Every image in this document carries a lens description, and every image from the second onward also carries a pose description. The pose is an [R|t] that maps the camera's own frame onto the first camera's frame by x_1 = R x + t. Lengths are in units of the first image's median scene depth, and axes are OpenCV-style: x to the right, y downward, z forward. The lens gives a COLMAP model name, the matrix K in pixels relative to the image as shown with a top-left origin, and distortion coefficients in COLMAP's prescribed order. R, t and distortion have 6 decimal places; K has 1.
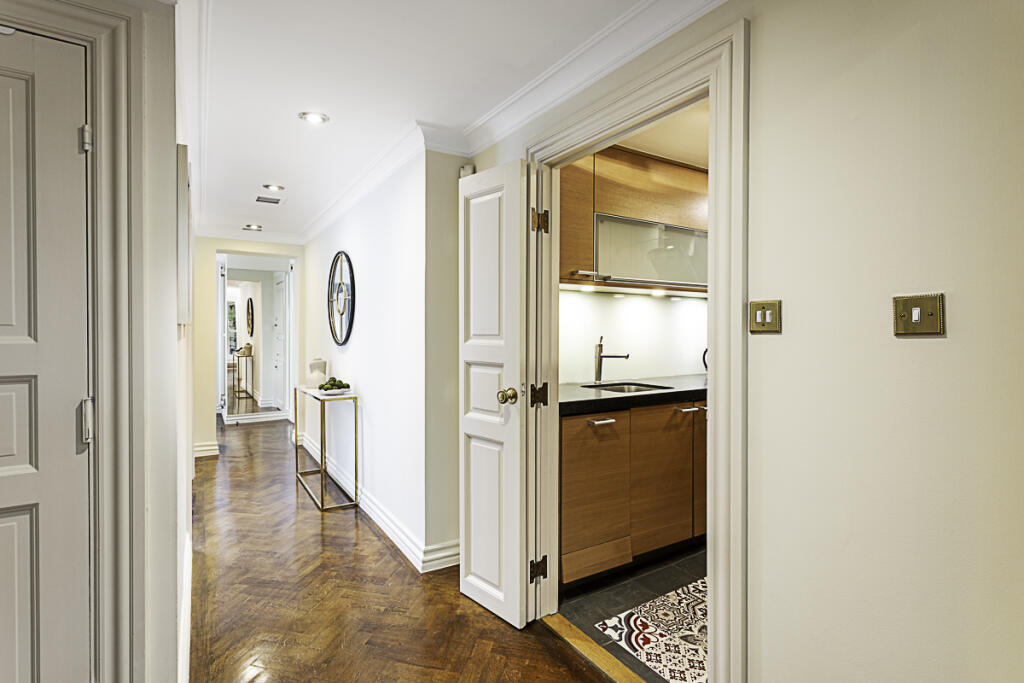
lens RADIAL K [[494.9, 0, 512.4], [0, 494.9, 332.3], [0, 0, 1]] dist [-0.000821, -0.000086]
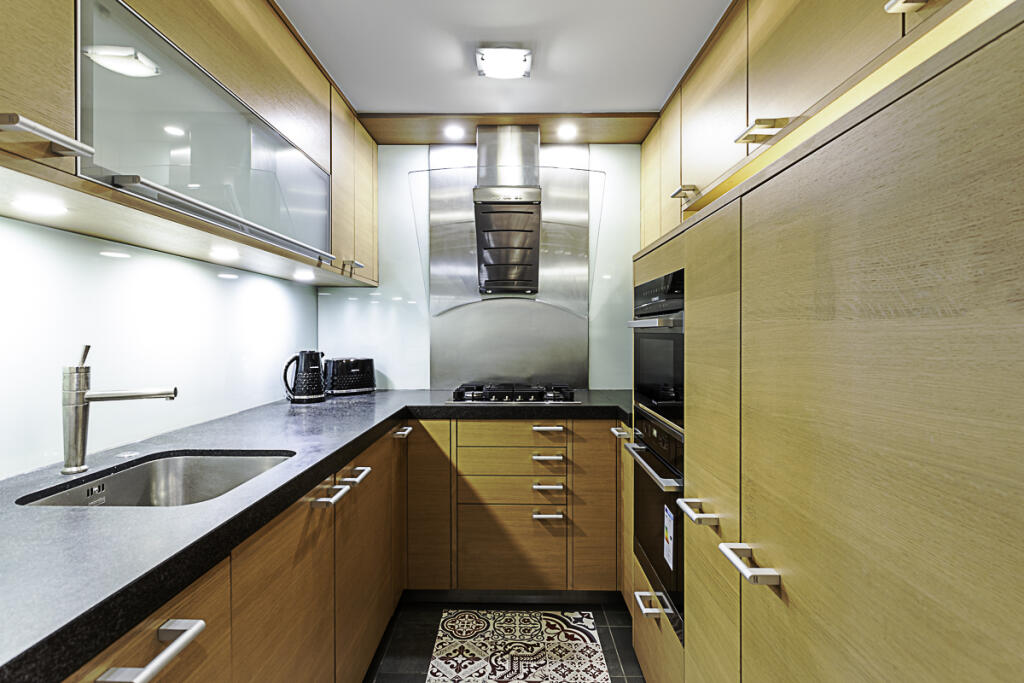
lens RADIAL K [[494.9, 0, 512.4], [0, 494.9, 332.3], [0, 0, 1]] dist [-0.000821, -0.000086]
pose [[0.555122, -0.004520, 0.831757, 0.049014], [0.001926, 0.999990, 0.004149, -0.002416], [-0.831767, -0.000702, 0.555125, 0.533172]]
